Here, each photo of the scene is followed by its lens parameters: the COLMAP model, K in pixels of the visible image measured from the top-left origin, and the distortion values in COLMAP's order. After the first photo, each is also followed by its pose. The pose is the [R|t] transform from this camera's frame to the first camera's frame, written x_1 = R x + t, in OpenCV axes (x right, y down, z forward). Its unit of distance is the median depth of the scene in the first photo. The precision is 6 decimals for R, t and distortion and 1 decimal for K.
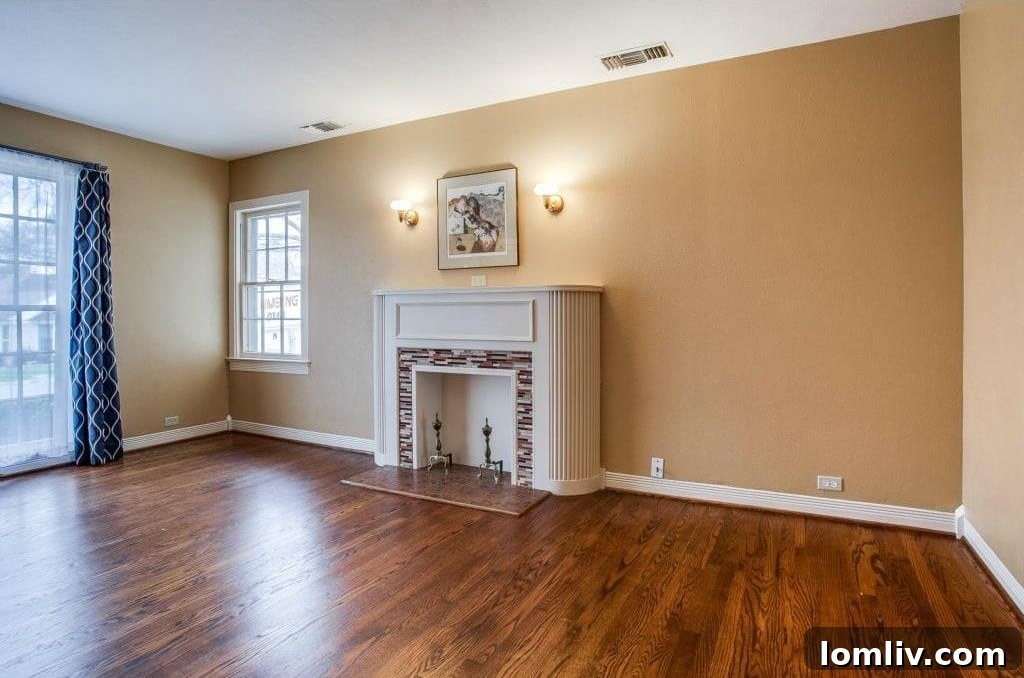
lens RADIAL K [[536.5, 0, 539.7], [0, 536.5, 316.7], [0, 0, 1]] dist [-0.079330, 0.036704]
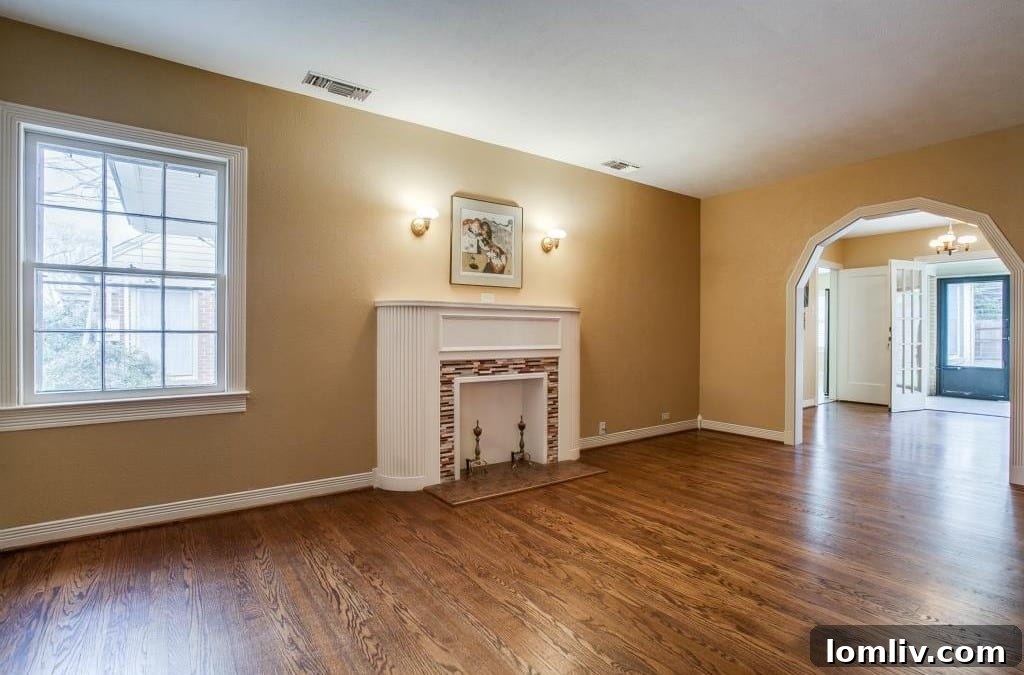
lens RADIAL K [[536.5, 0, 539.7], [0, 536.5, 315.2], [0, 0, 1]] dist [-0.079330, 0.036704]
pose [[0.440821, 0.026717, 0.897198, -1.091145], [-0.006217, 0.999624, -0.026712, -0.001188], [-0.897574, 0.006198, 0.440821, 0.415199]]
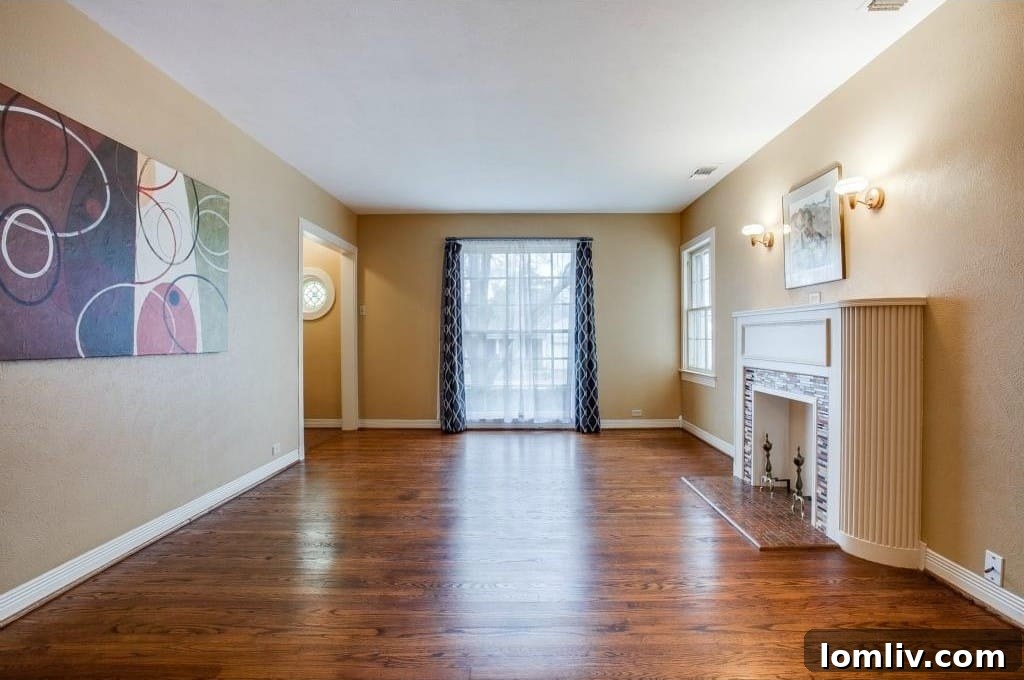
lens RADIAL K [[510.0, 0, 527.8], [0, 510.0, 338.3], [0, 0, 1]] dist [-0.079608, 0.042554]
pose [[0.444498, 0.004405, -0.895769, 0.442560], [-0.000398, 0.999989, 0.004720, -0.002655], [0.895780, -0.001741, 0.444495, 0.182614]]
